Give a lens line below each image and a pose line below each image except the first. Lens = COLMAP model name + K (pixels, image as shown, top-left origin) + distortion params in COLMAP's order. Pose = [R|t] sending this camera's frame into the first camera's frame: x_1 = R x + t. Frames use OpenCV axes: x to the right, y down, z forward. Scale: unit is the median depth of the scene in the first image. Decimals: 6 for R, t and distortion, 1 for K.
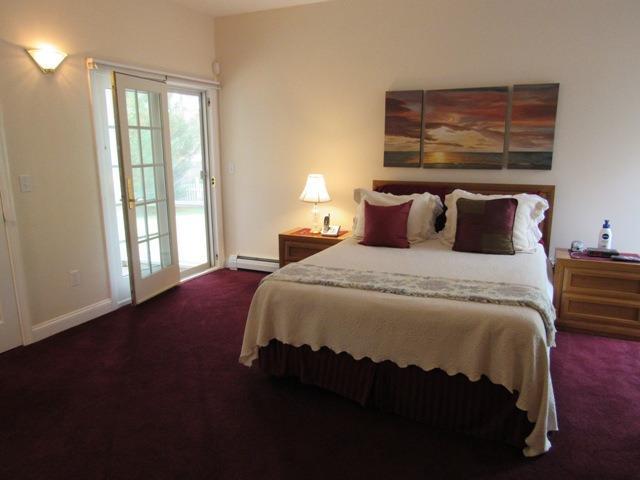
lens RADIAL K [[455.4, 0, 319.7], [0, 455.4, 240.5], [0, 0, 1]] dist [-0.034381, -0.000558]
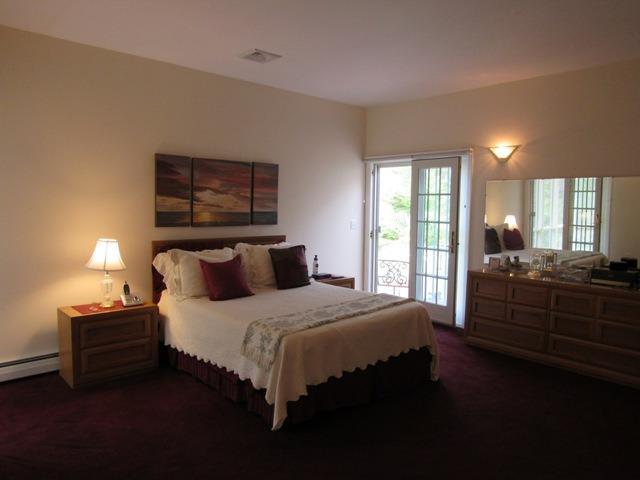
lens RADIAL K [[455.4, 0, 318.8], [0, 455.4, 238.6], [0, 0, 1]] dist [-0.034381, -0.000558]
pose [[0.381502, -0.056539, 0.922637, -0.686512], [0.171469, 0.985133, -0.010532, -0.071526], [-0.908325, 0.162222, 0.385525, 0.325317]]
